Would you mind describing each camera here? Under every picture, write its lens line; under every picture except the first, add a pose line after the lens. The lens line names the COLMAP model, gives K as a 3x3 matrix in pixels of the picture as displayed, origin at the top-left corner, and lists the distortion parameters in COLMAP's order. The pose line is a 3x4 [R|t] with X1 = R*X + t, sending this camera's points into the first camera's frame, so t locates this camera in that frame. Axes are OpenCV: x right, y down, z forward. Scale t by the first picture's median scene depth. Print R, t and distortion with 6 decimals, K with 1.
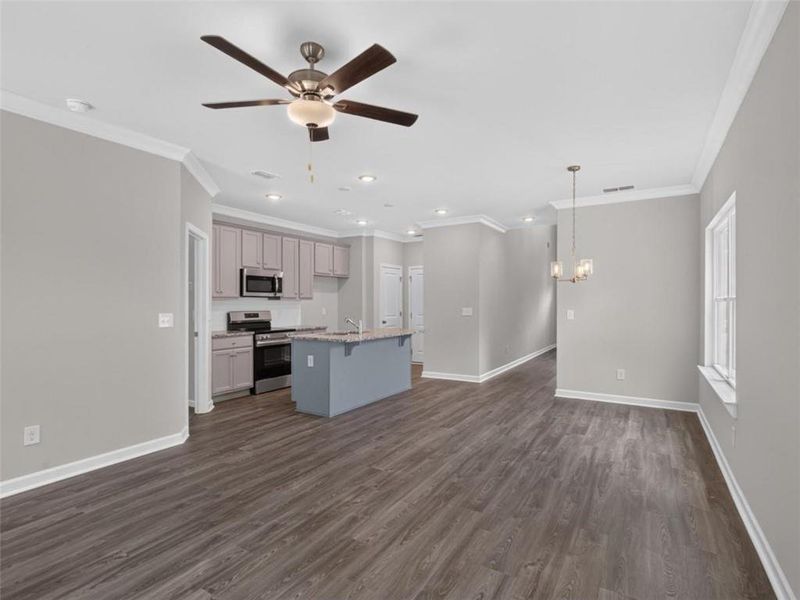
lens RADIAL K [[407.4, 0, 400.5], [0, 407.4, 306.2], [0, 0, 1]] dist [0.000218, -0.000005]
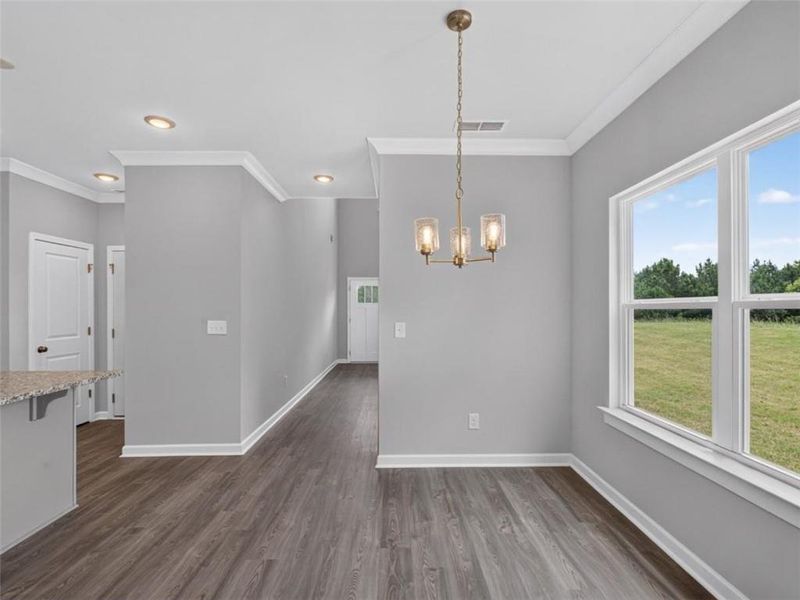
lens RADIAL K [[407.4, 0, 400.5], [0, 407.4, 306.2], [0, 0, 1]] dist [0.000218, -0.000005]
pose [[0.843706, 0.002685, 0.536799, 0.088546], [0.006921, 0.999850, -0.015878, -0.004730], [-0.536761, 0.017111, 0.843561, 0.470478]]
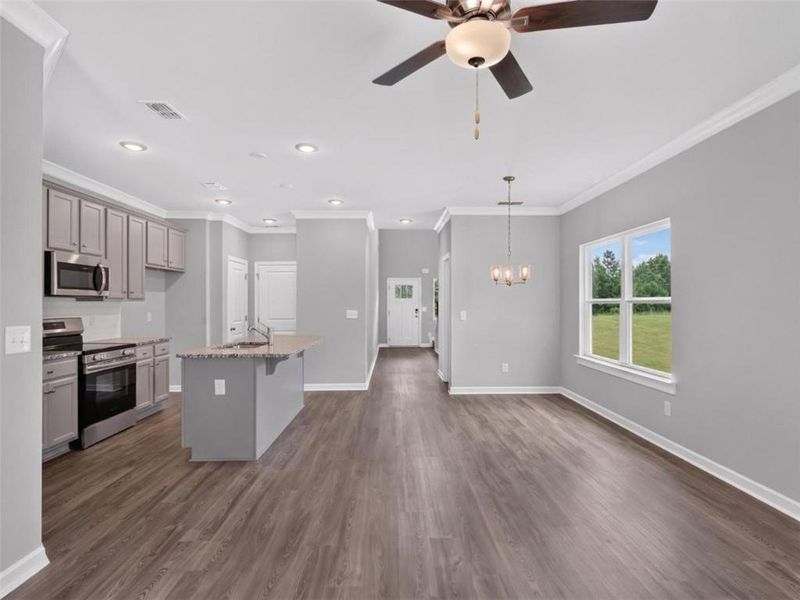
lens RADIAL K [[414.0, 0, 403.6], [0, 414.0, 301.2], [0, 0, 1]] dist [0.001901, 0.000456]
pose [[0.836640, 0.001364, 0.547752, -0.290829], [0.007626, 0.999871, -0.014139, -0.002223], [-0.547700, 0.016006, 0.836522, 0.178597]]
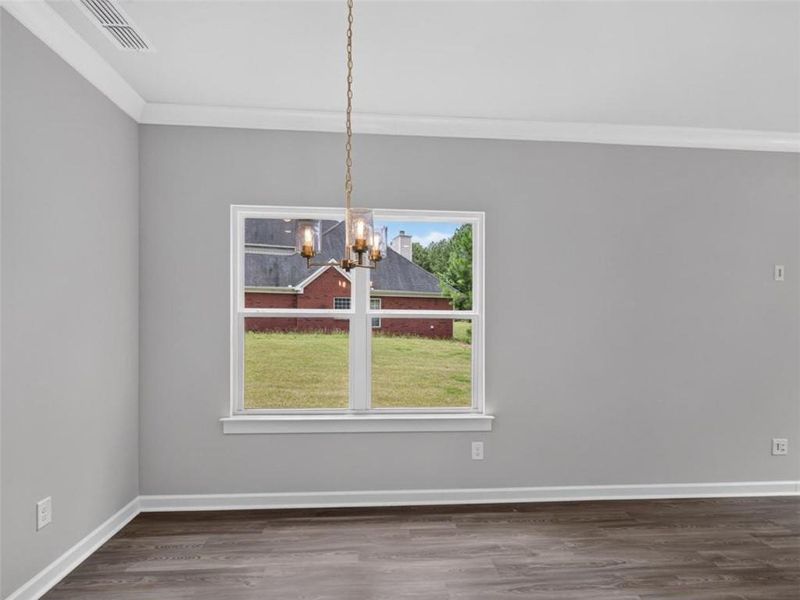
lens RADIAL K [[392.2, 0, 456.2], [0, 392.2, 312.7], [0, 0, 1]] dist [0.002456, 0.000388]
pose [[-0.587956, -0.015699, 0.808741, 0.028502], [-0.002913, 0.999846, 0.017291, -0.021954], [-0.808888, 0.007811, -0.587911, 0.812375]]
